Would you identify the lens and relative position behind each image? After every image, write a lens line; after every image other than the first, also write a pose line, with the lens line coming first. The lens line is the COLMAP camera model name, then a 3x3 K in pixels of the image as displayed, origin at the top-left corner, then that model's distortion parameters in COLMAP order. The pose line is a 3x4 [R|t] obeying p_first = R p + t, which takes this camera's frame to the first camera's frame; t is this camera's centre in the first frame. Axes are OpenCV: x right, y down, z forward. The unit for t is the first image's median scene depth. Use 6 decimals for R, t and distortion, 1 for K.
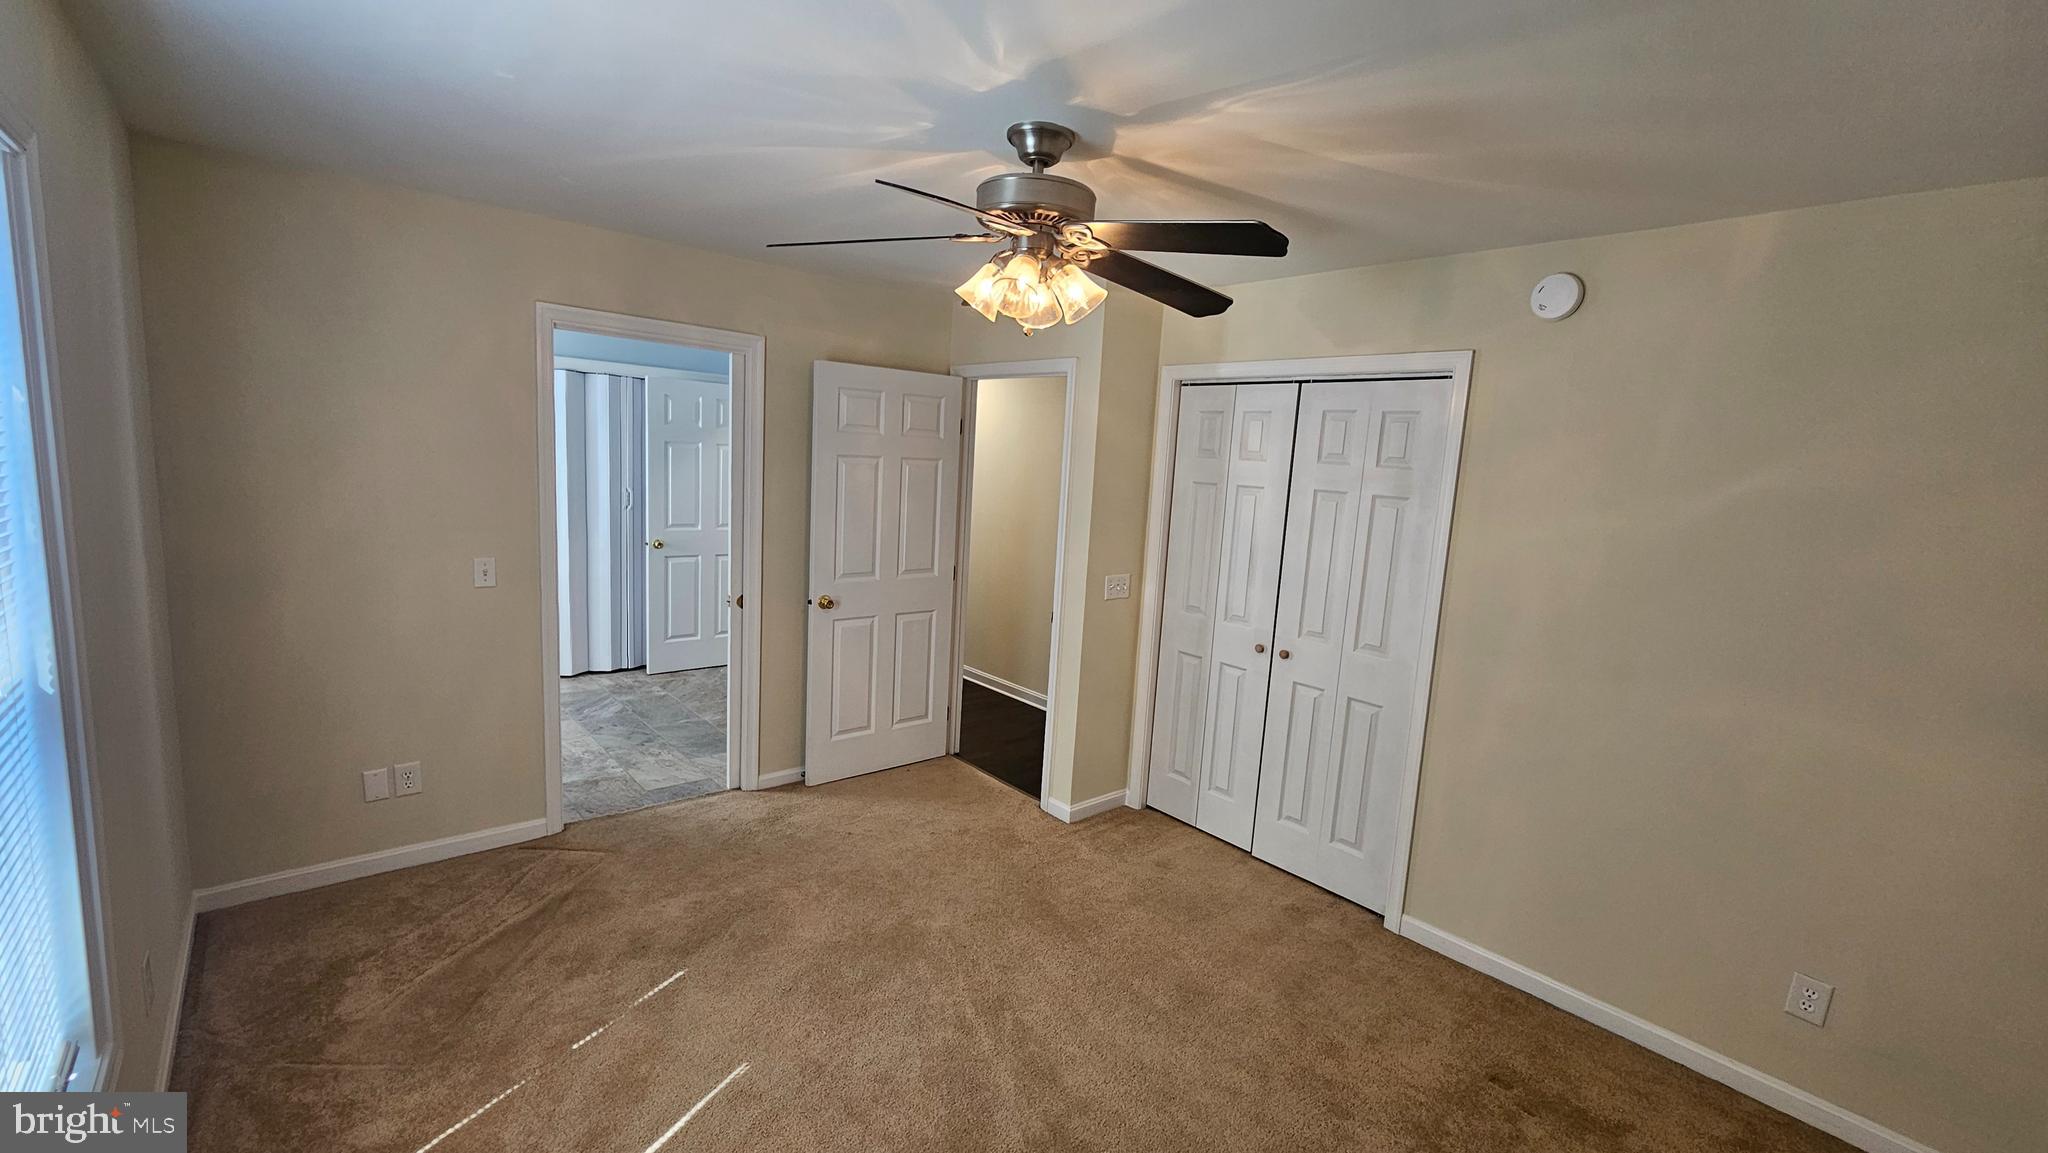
lens RADIAL K [[843.0, 0, 1036.7], [0, 843.0, 575.2], [0, 0, 1]] dist [-0.001550, 0.001029]
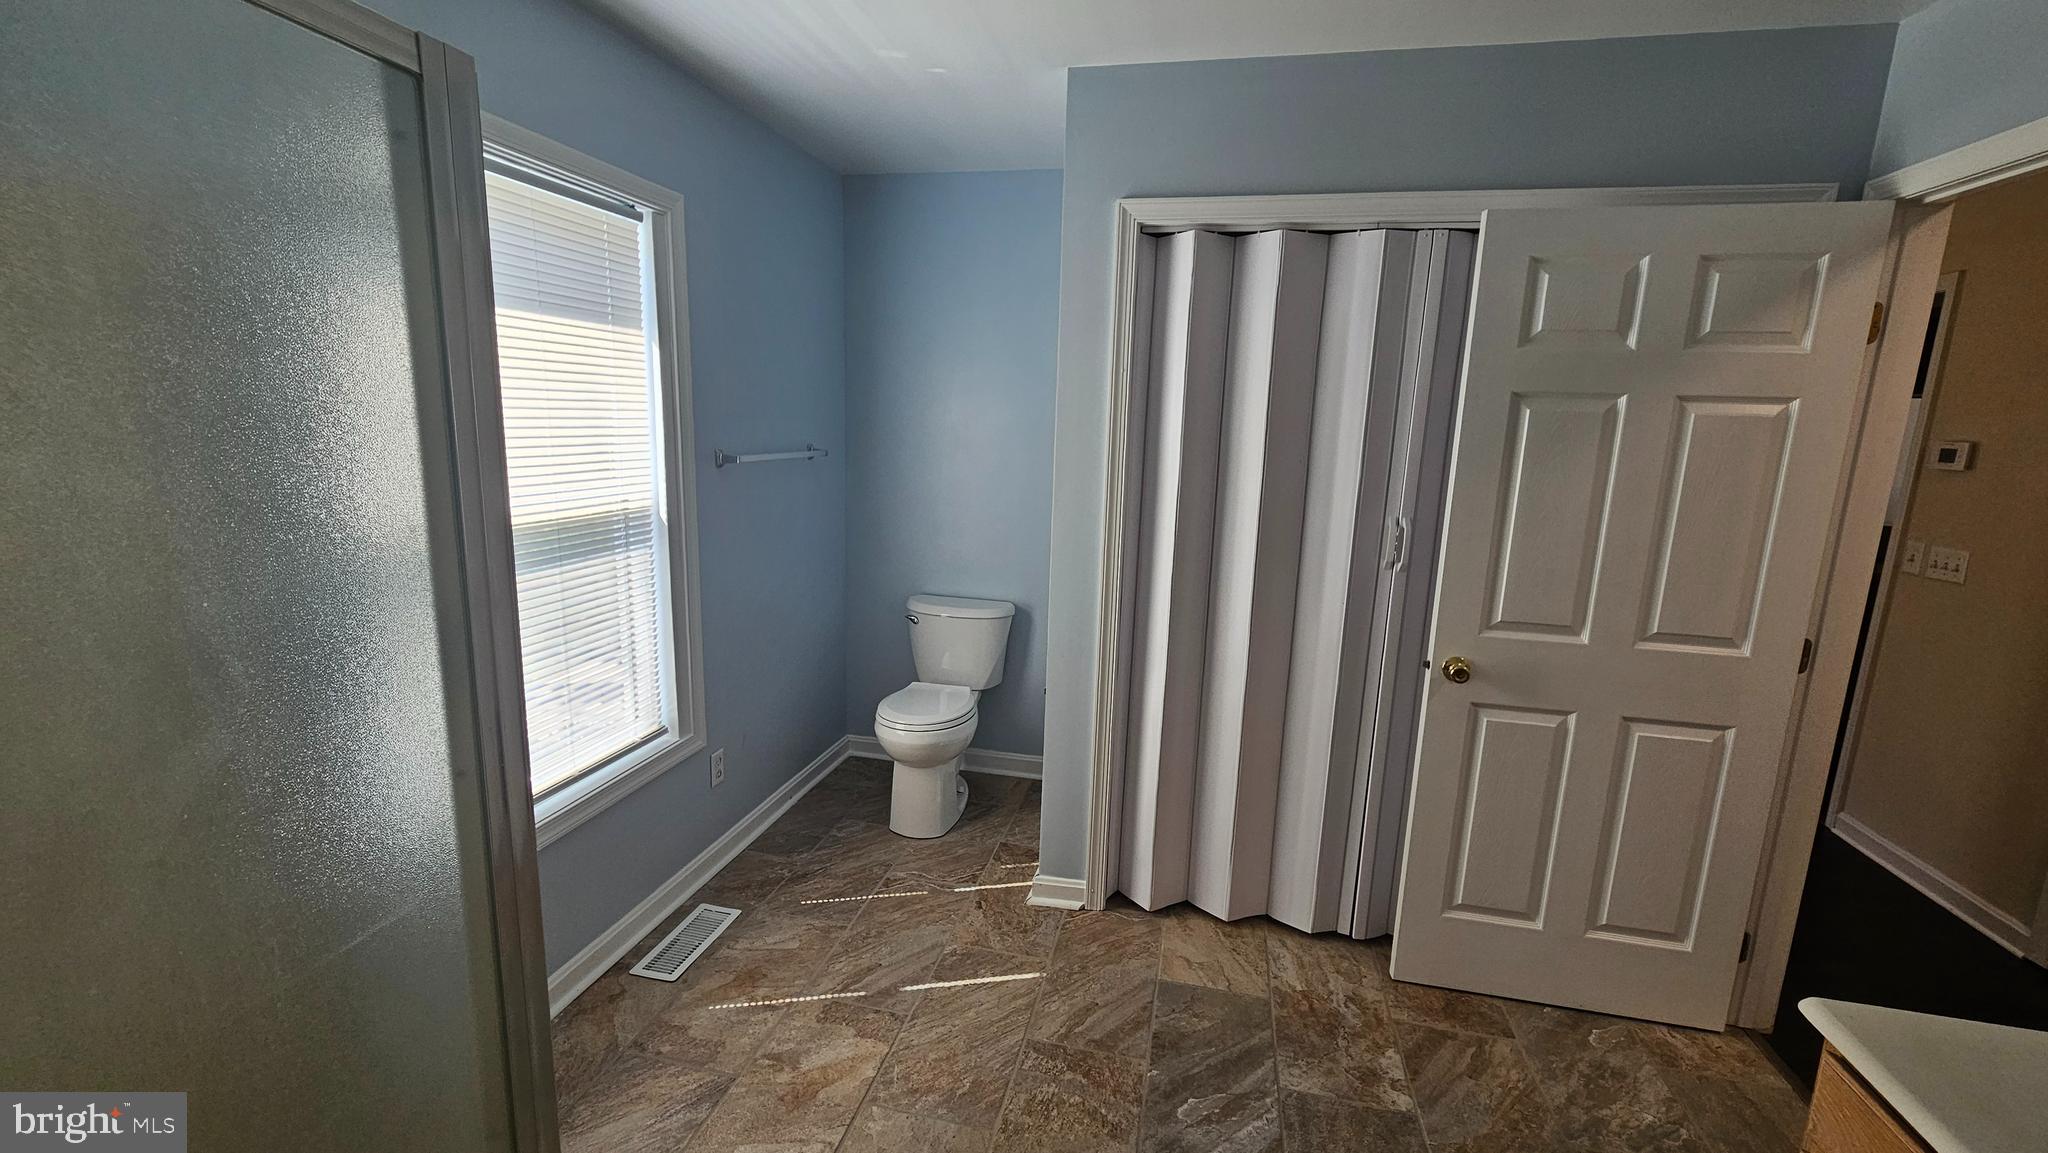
lens RADIAL K [[843.0, 0, 1023.0], [0, 843.0, 574.6], [0, 0, 1]] dist [-0.001550, 0.001029]
pose [[0.574884, 0.110470, -0.810743, -0.261105], [-0.108731, 0.992371, 0.058118, -0.080311], [0.810978, 0.054742, 0.582510, 0.623634]]
